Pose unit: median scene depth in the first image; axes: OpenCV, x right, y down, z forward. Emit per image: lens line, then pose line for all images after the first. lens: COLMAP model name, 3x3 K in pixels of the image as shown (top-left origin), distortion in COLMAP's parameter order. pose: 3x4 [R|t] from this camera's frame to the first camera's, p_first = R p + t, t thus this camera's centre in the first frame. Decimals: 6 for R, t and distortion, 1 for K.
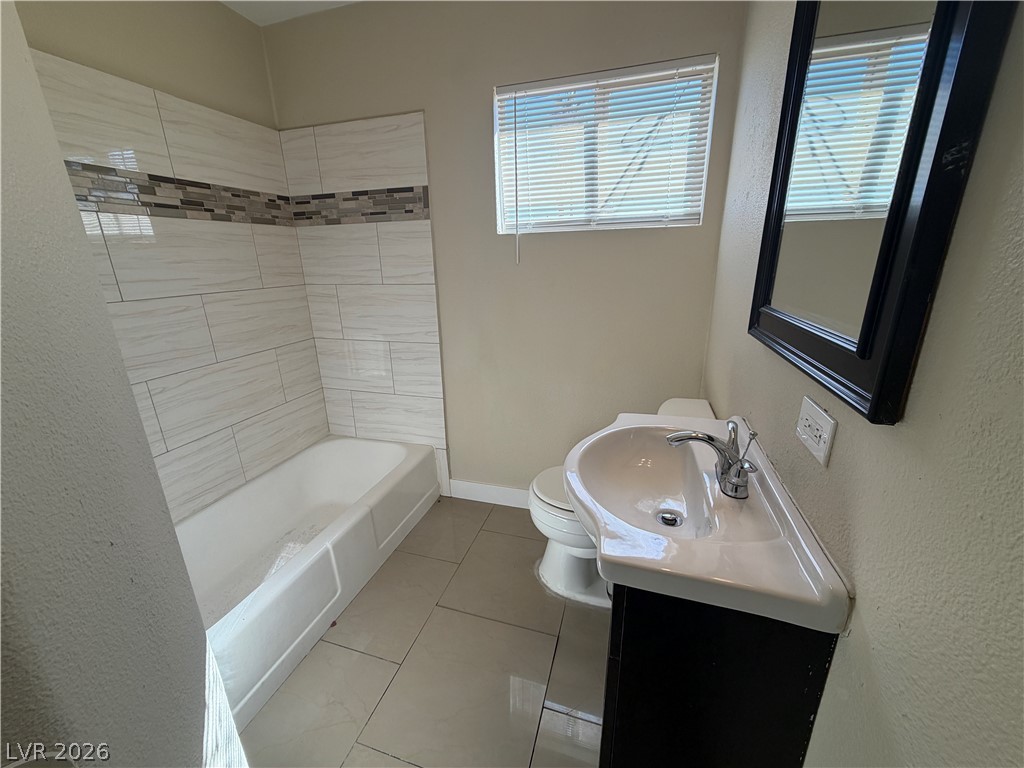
lens RADIAL K [[407.7, 0, 509.5], [0, 407.7, 384.7], [0, 0, 1]] dist [-0.000089, 0.000321]
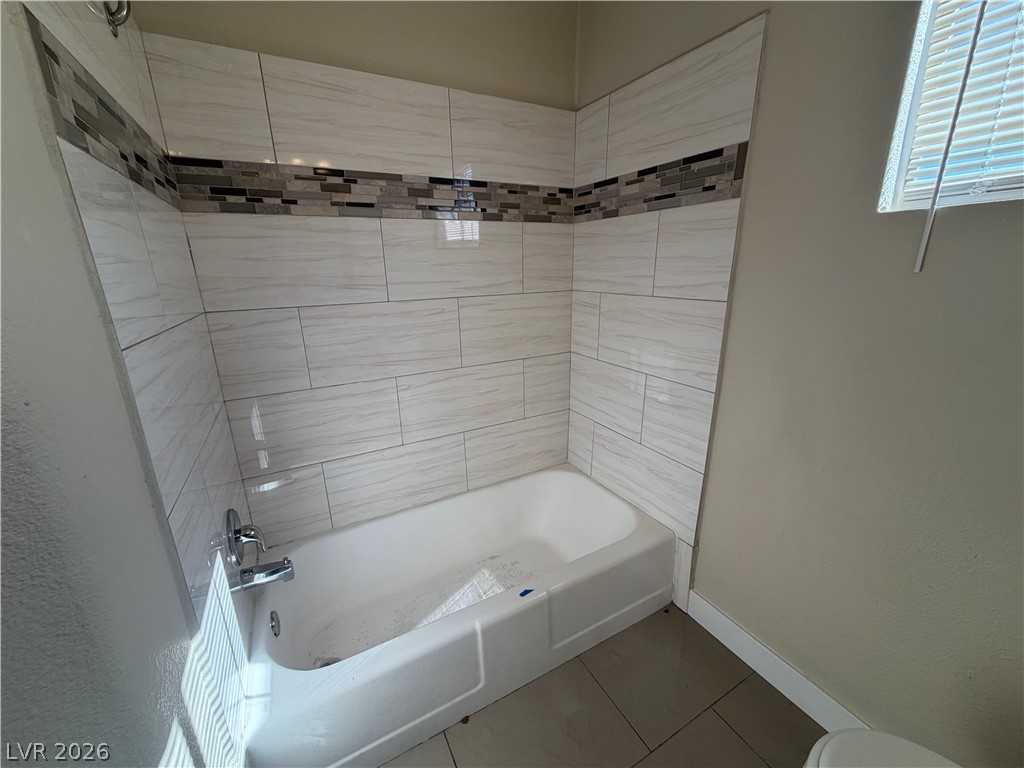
lens RADIAL K [[407.7, 0, 509.5], [0, 407.7, 384.7], [0, 0, 1]] dist [-0.000089, 0.000321]
pose [[0.717385, 0.204313, -0.666044, 0.021273], [-0.204074, 0.975722, 0.079504, -0.102469], [0.666117, 0.078887, 0.741663, 0.317723]]
